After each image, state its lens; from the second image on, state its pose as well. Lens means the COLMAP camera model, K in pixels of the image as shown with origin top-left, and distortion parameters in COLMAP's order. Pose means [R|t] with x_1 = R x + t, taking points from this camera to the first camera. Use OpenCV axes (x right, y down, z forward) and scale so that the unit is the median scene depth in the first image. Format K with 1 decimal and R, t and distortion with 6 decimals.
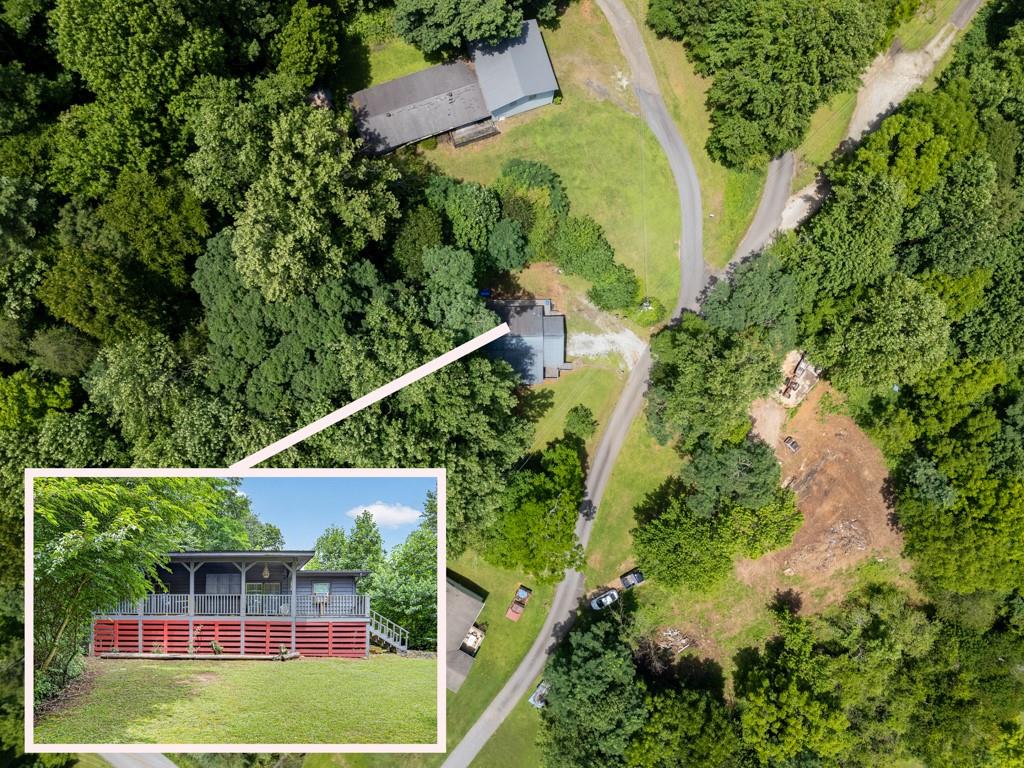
lens RADIAL K [[770.8, 0, 512.3], [0, 770.8, 383.6], [0, 0, 1]] dist [0.031295, -0.032031]
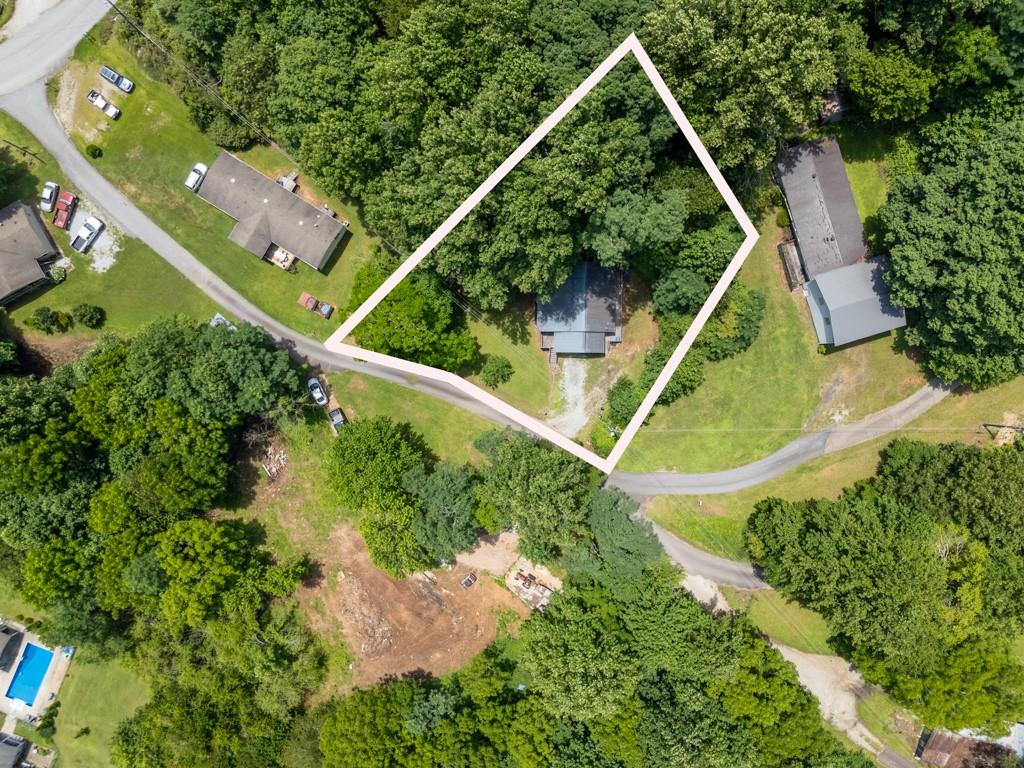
lens RADIAL K [[770.8, 0, 510.3], [0, 770.8, 388.2], [0, 0, 1]] dist [0.031295, -0.032031]
pose [[-0.026413, 0.999540, 0.014886, 0.103052], [-0.999650, -0.026389, -0.001830, 0.035852], [-0.001436, -0.014930, 0.999888, 0.001835]]
